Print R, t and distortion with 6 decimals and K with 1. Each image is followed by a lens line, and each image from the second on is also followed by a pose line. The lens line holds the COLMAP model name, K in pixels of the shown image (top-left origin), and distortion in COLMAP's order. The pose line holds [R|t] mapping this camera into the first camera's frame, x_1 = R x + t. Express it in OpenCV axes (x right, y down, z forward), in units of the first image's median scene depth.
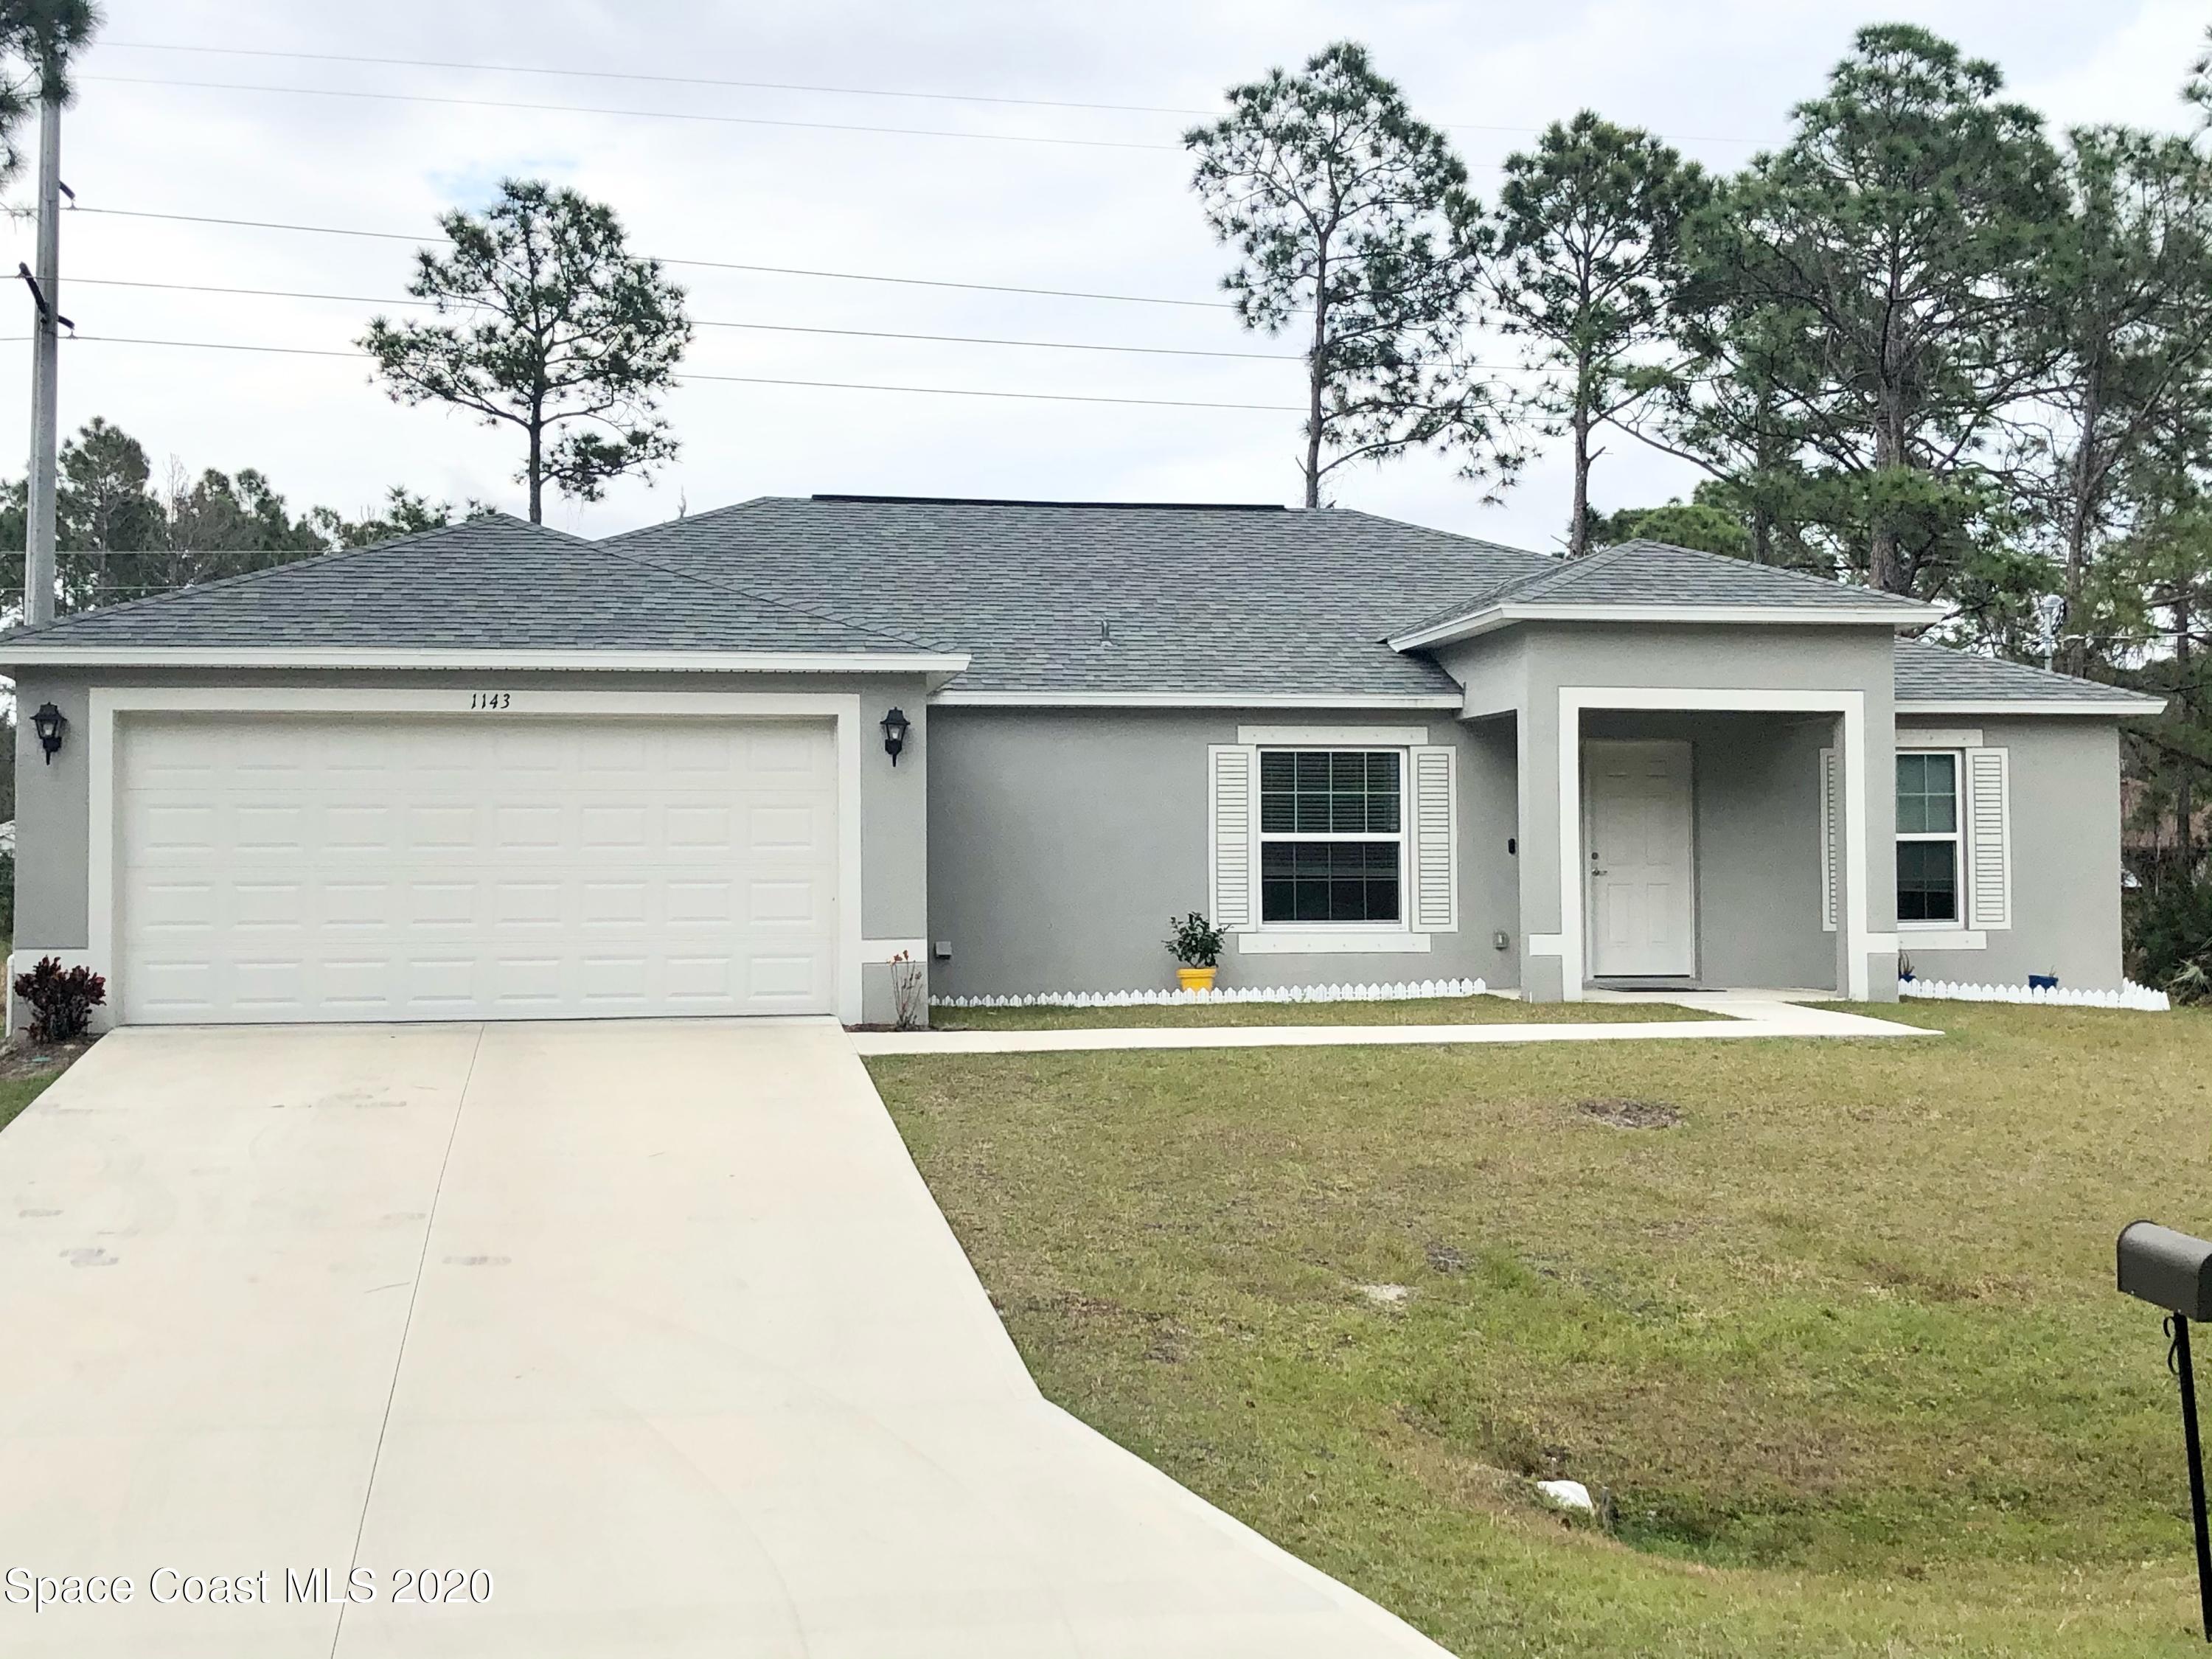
lens RADIAL K [[2742.6, 0, 1106.0], [0, 2742.6, 829.5], [0, 0, 1]] dist [0.028264, -0.017752]
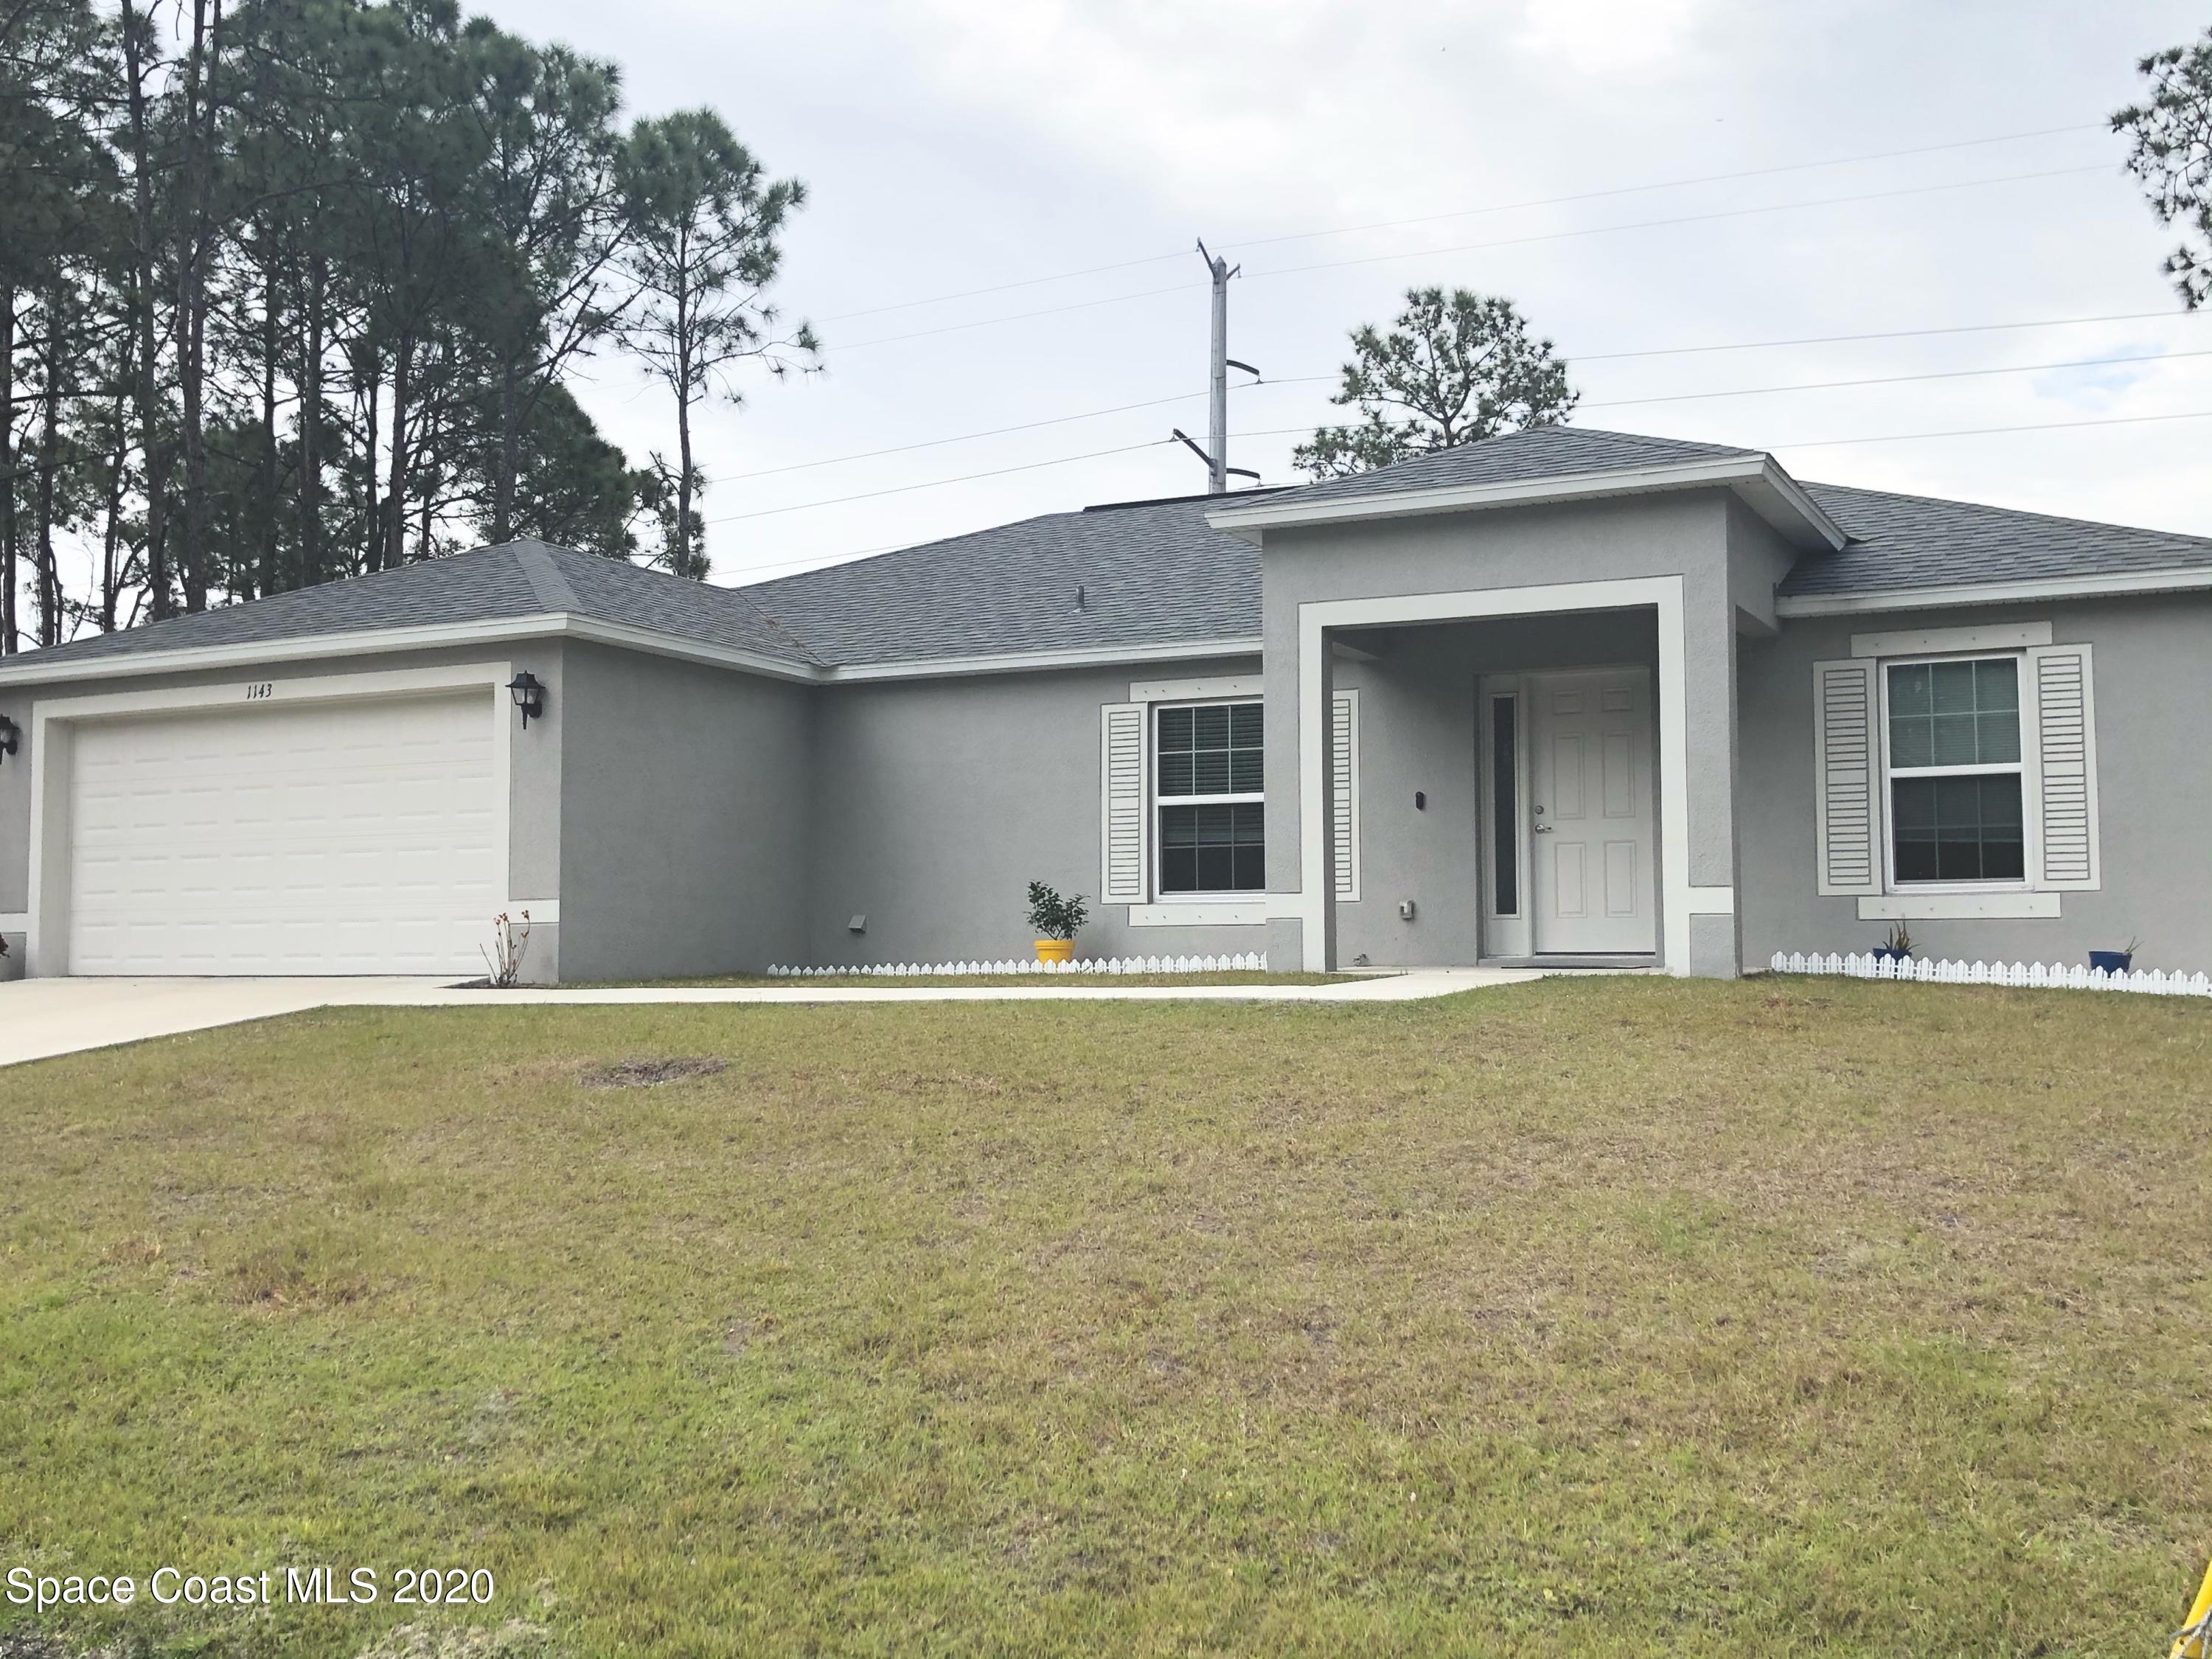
lens RADIAL K [[2300.6, 0, 1106.0], [0, 2300.6, 829.5], [0, 0, 1]] dist [0.024617, 0.032917]
pose [[0.806355, -0.033990, -0.590454, 0.502534], [0.014258, 0.999174, -0.038046, 0.041679], [0.591259, 0.022260, 0.806174, 0.364983]]
